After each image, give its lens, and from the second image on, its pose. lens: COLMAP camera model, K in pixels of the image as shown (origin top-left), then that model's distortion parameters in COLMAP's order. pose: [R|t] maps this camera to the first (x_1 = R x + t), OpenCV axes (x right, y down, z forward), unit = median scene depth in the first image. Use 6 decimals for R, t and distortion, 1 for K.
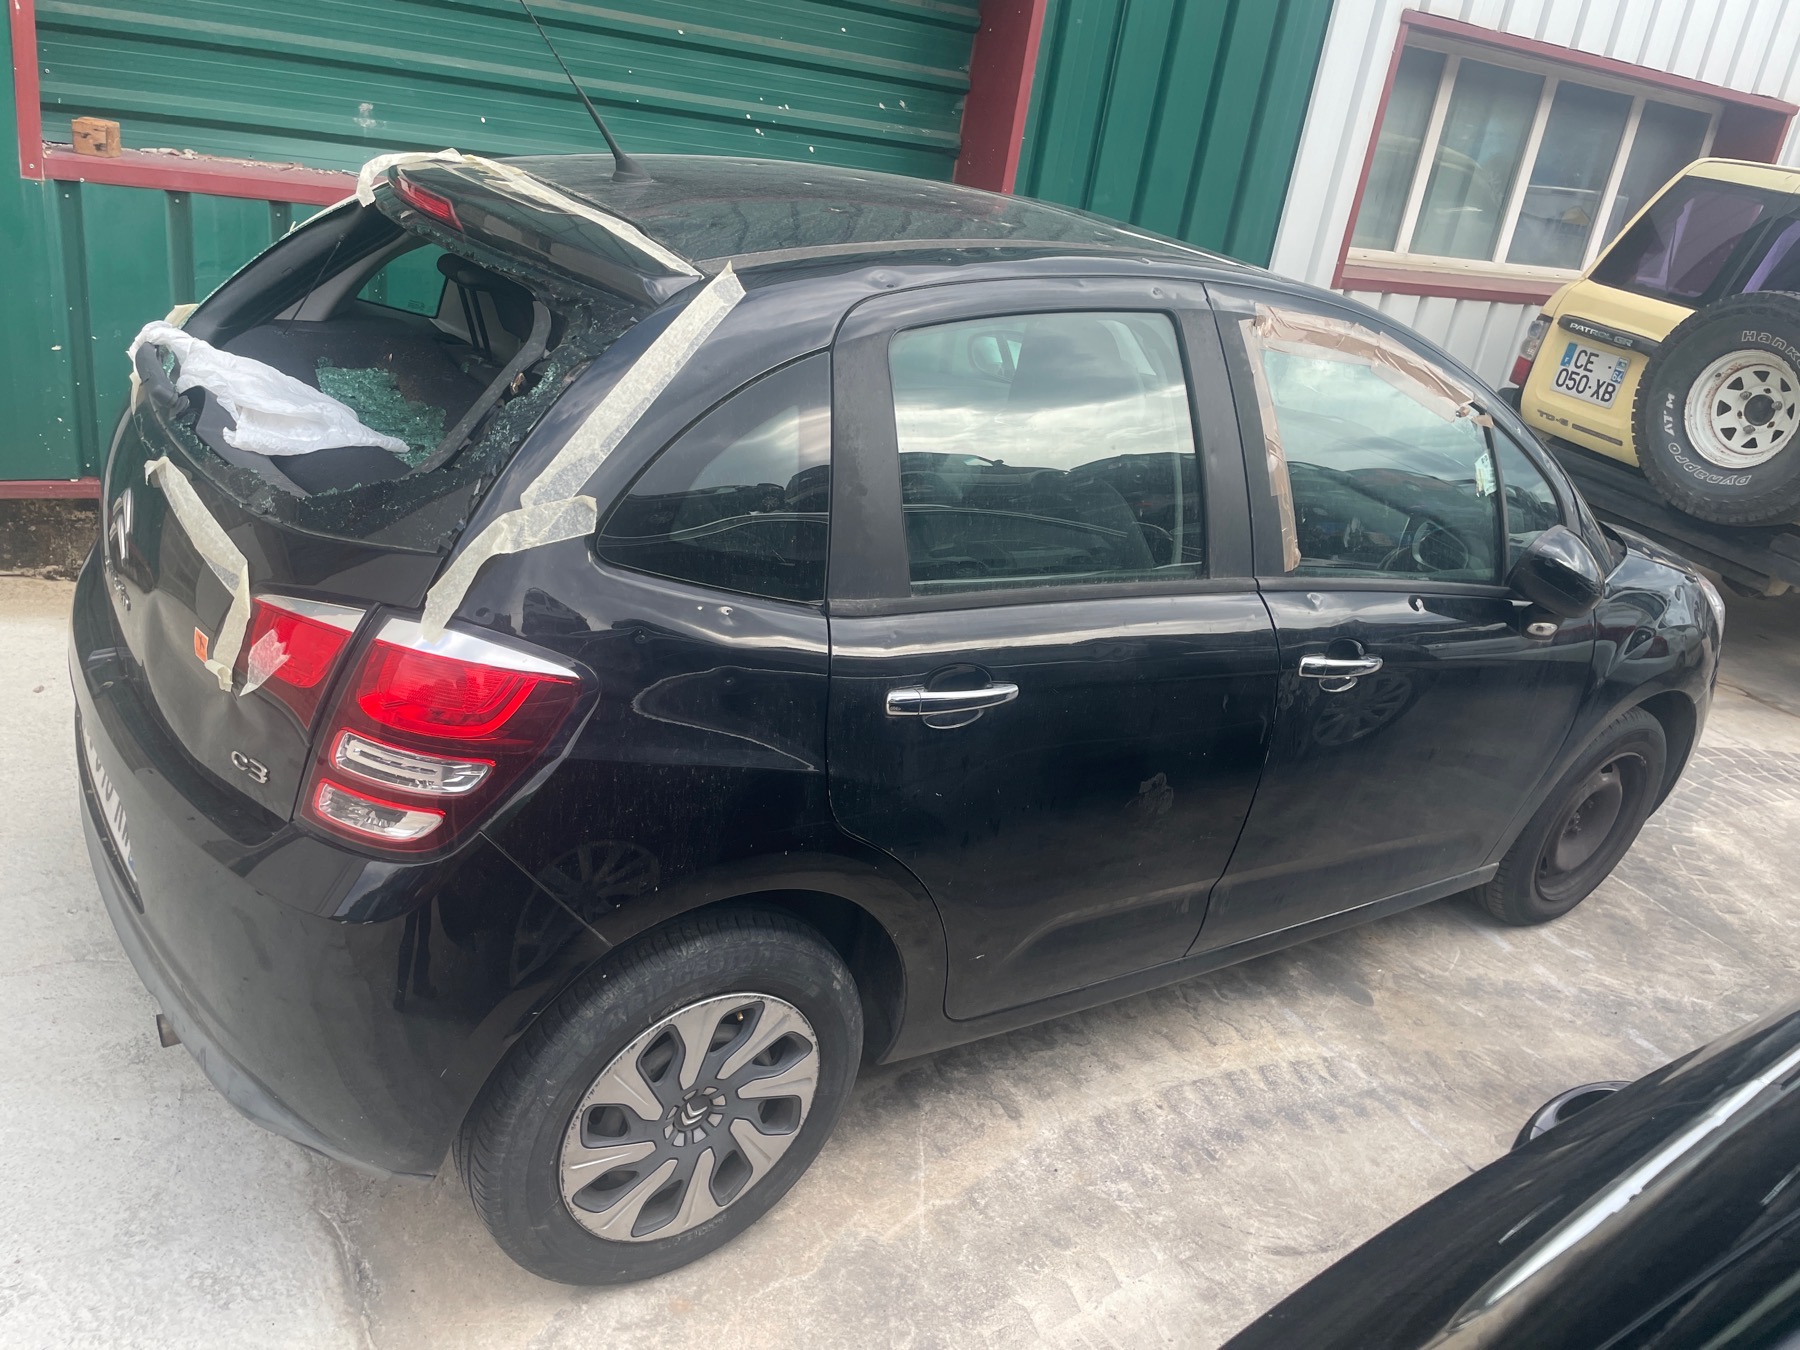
lens RADIAL K [[1368.1, 0, 887.7], [0, 1368.1, 661.5], [0, 0, 1]] dist [0.076823, -0.096990]
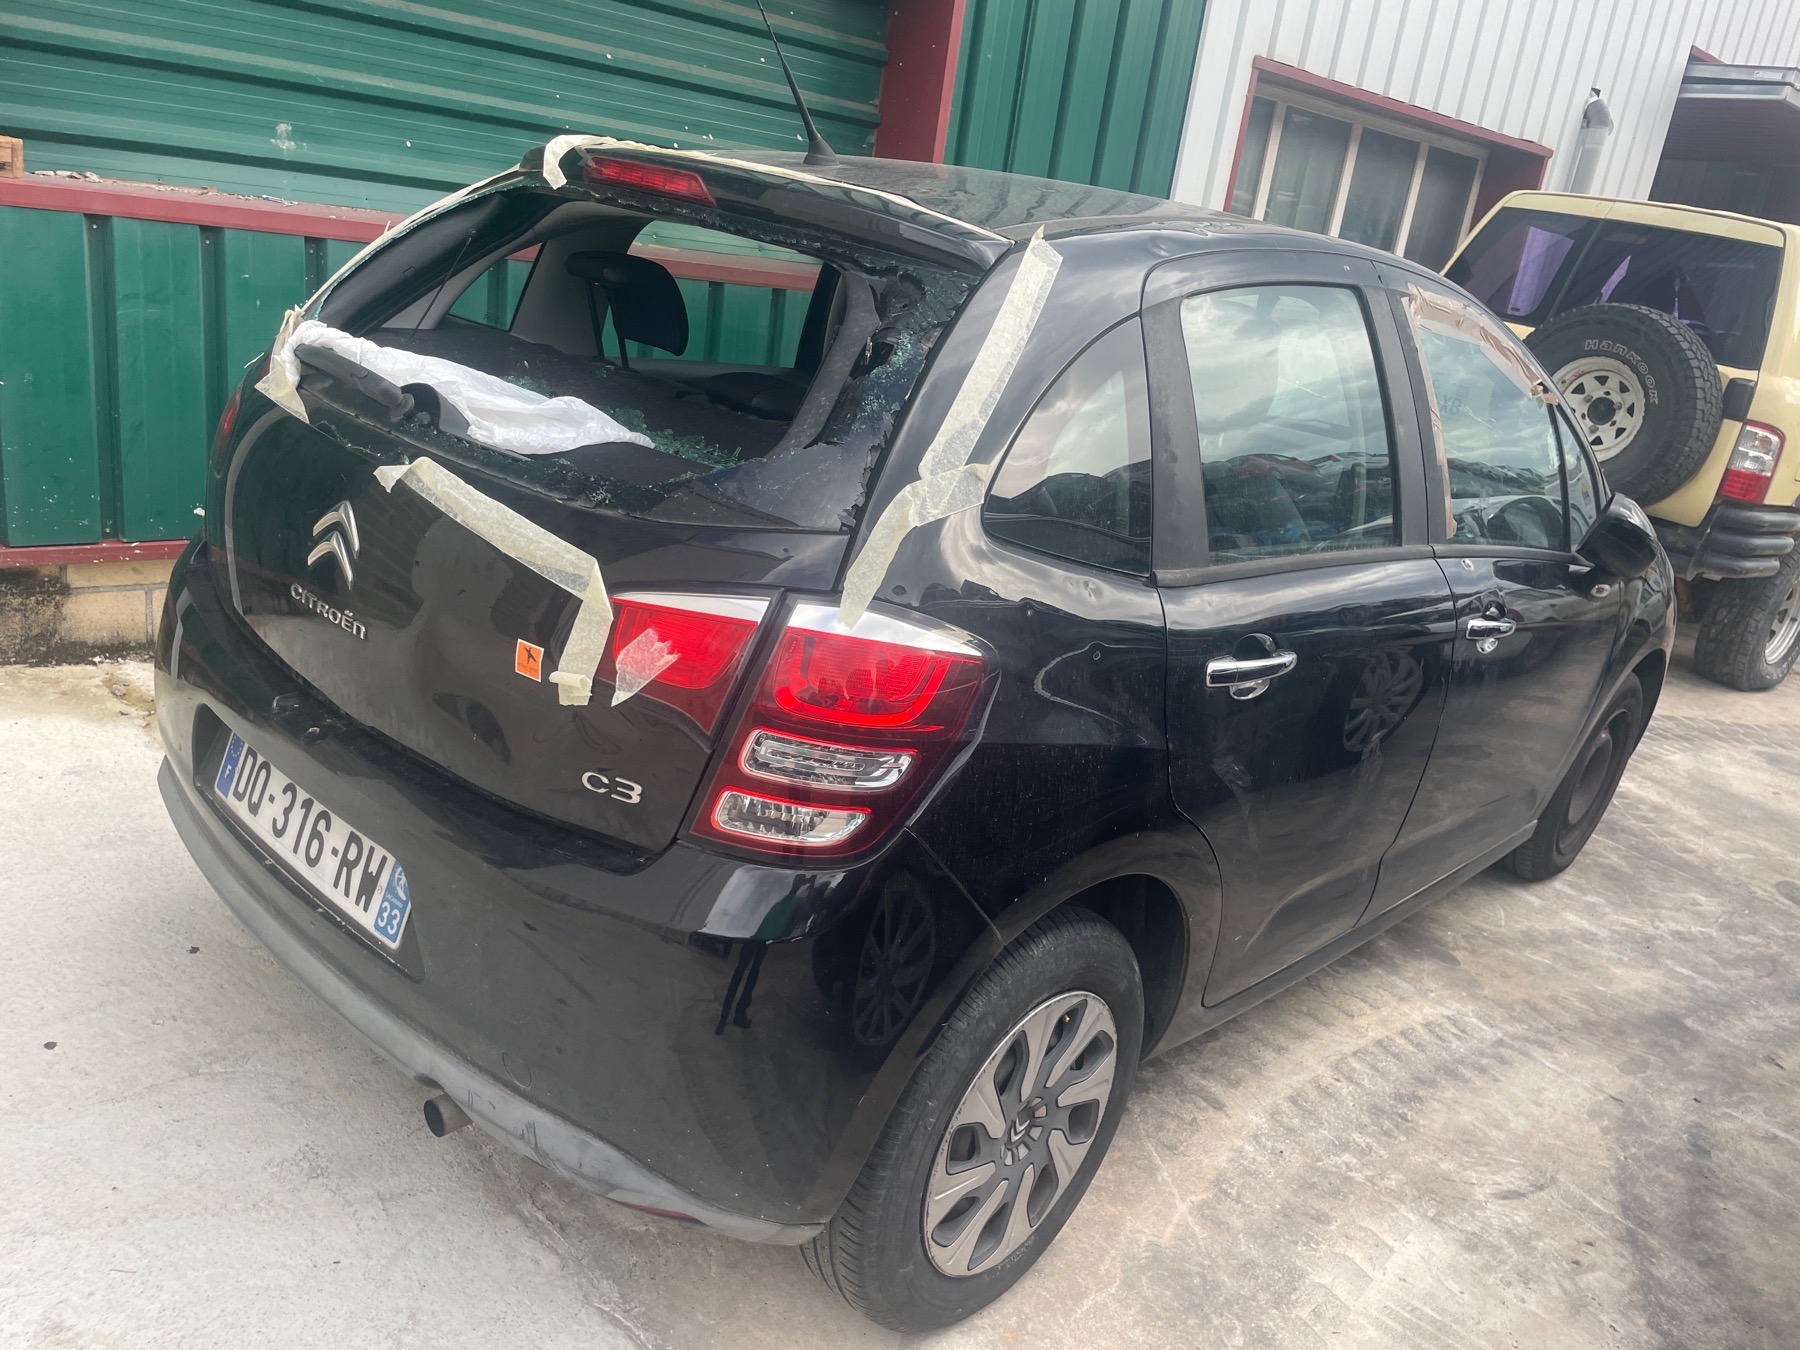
lens RADIAL K [[1368.1, 0, 921.7], [0, 1368.1, 677.1], [0, 0, 1]] dist [0.076823, -0.096990]
pose [[0.975371, -0.076008, 0.207061, -0.305418], [0.083087, 0.996211, -0.025695, 0.030642], [-0.204323, 0.042266, 0.977991, 0.061542]]
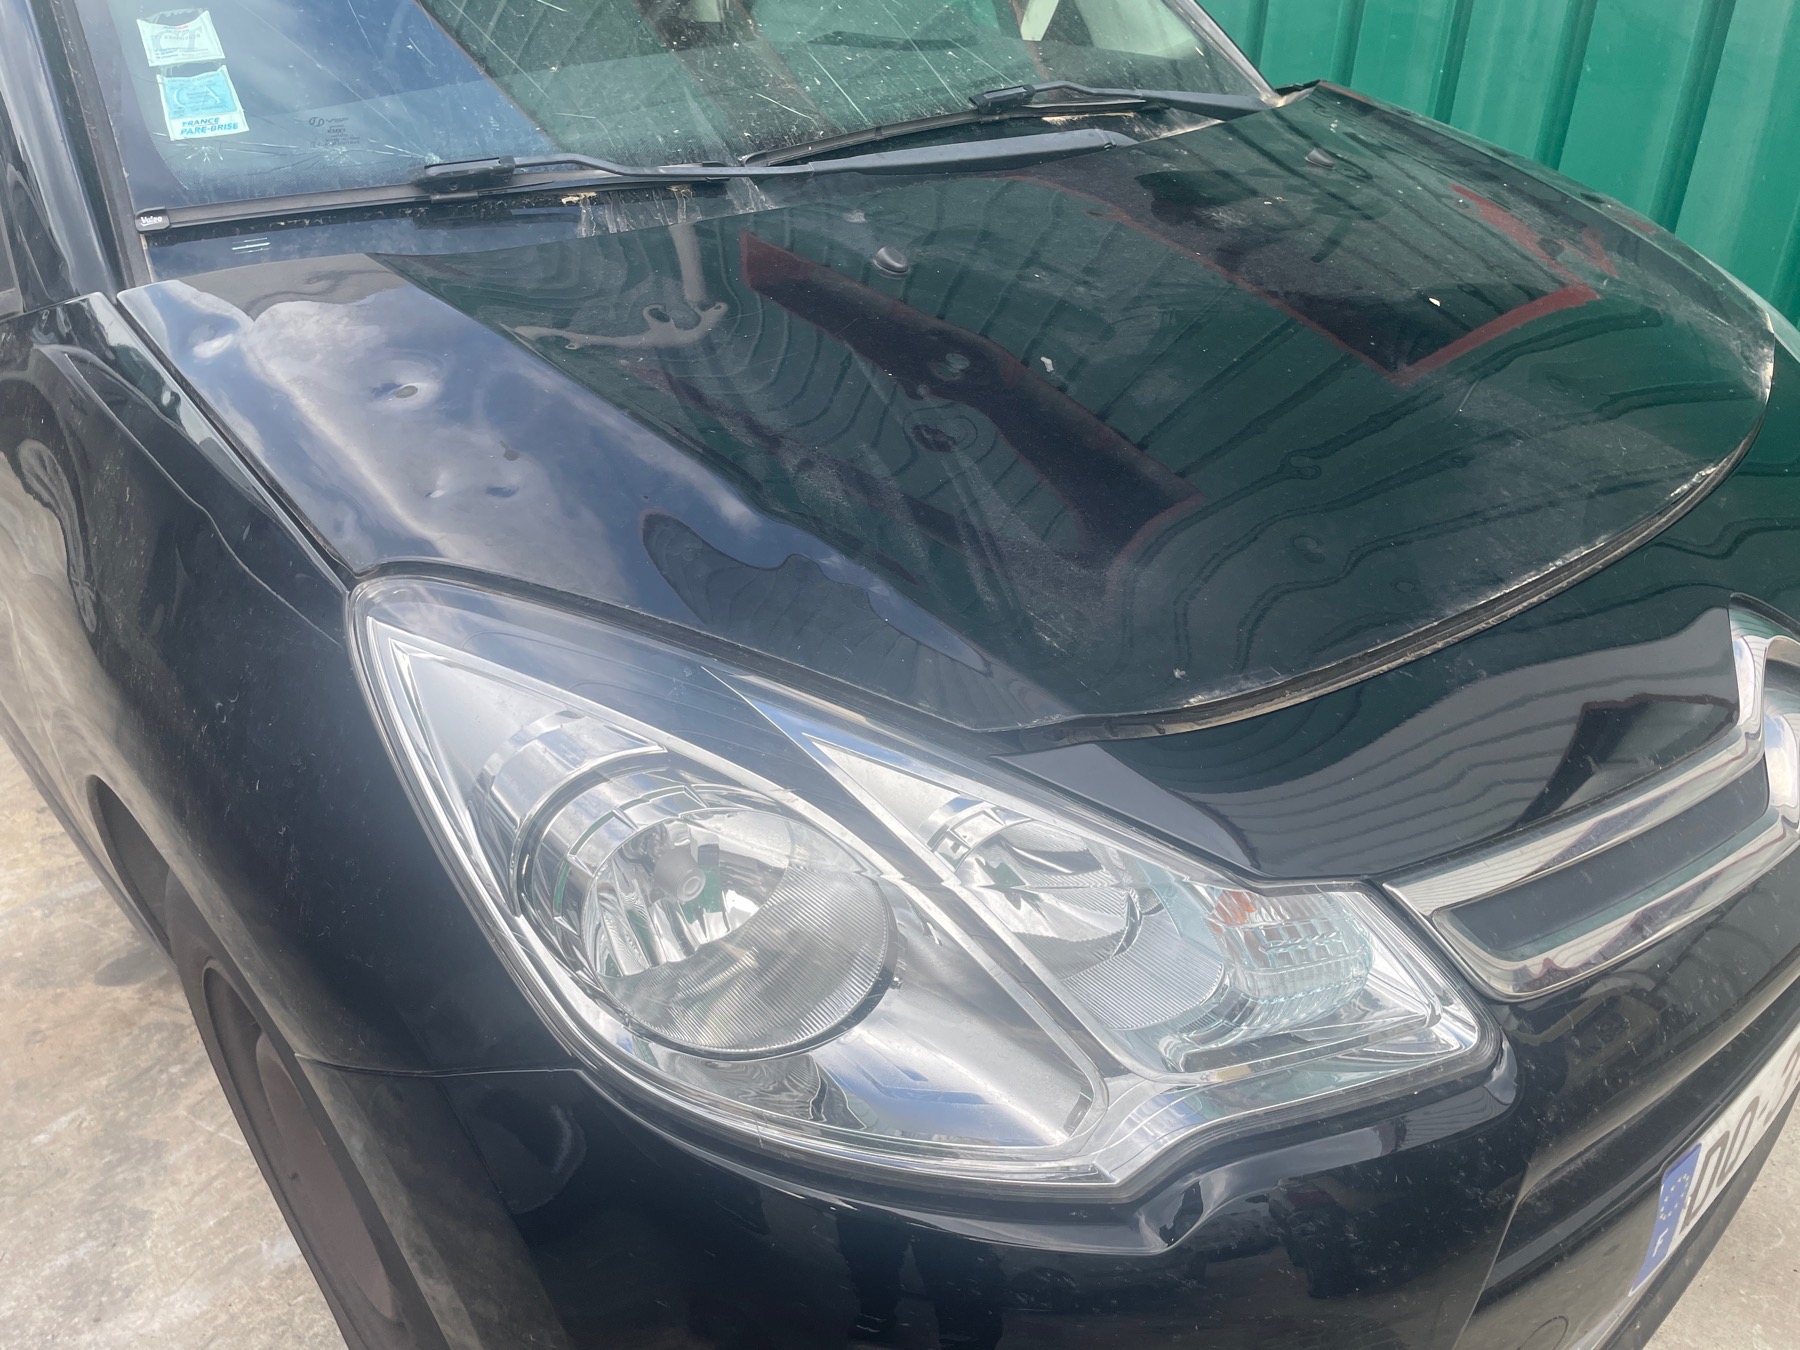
lens RADIAL K [[1368.1, 0, 886.3], [0, 1368.1, 681.0], [0, 0, 1]] dist [0.076823, -0.096990]
pose [[0.130902, 0.366060, -0.921339, 1.097178], [-0.368804, 0.880618, 0.297482, -0.199627], [0.920244, 0.300852, 0.250279, 1.385988]]
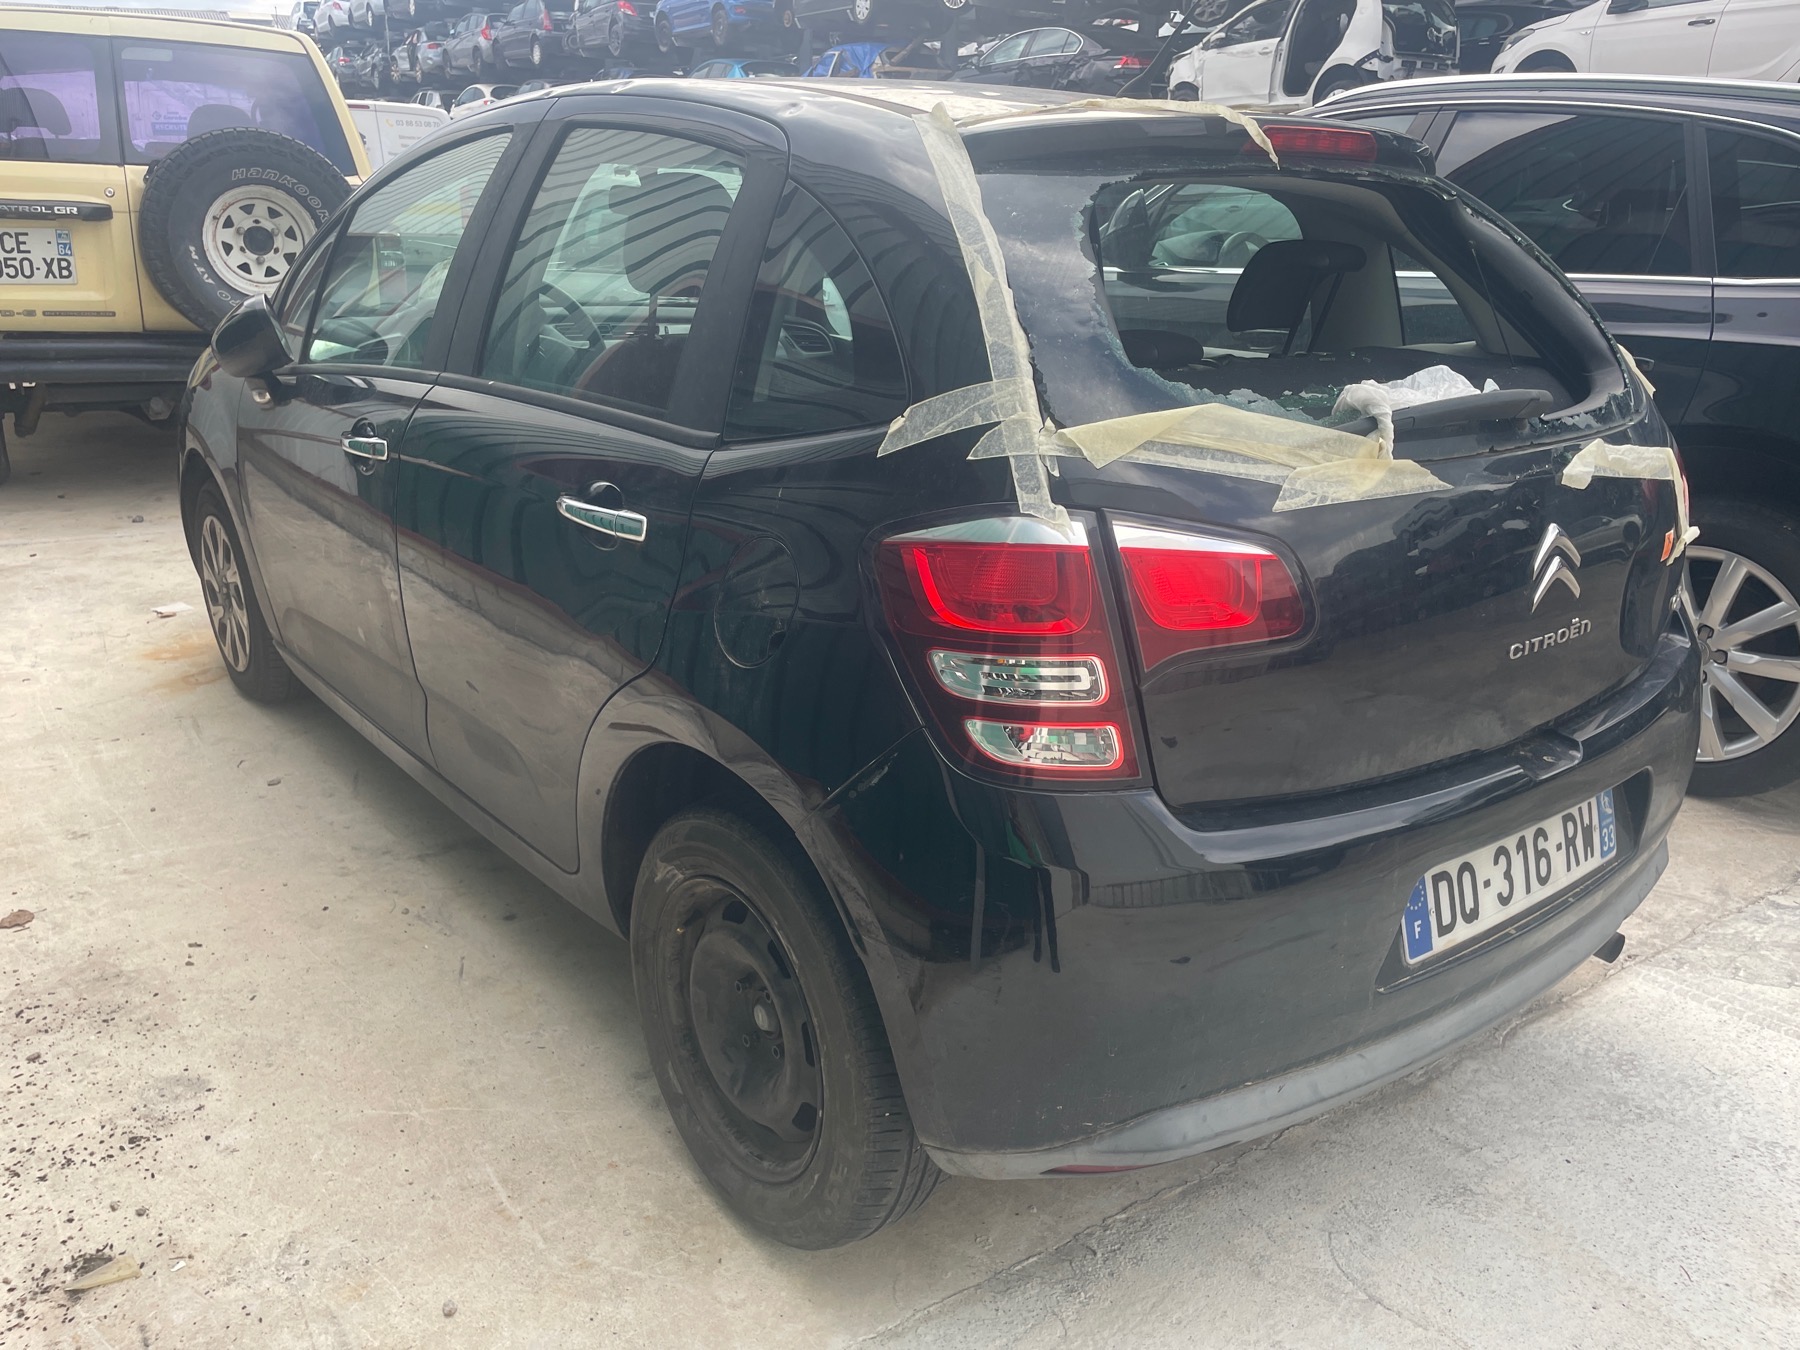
lens RADIAL K [[1368.1, 0, 886.7], [0, 1368.1, 676.4], [0, 0, 1]] dist [0.076823, -0.096990]
pose [[-0.057054, -0.478348, 0.876315, -1.048135], [0.358231, 0.809486, 0.465191, -0.471015], [-0.931888, 0.340465, 0.125175, 1.043597]]
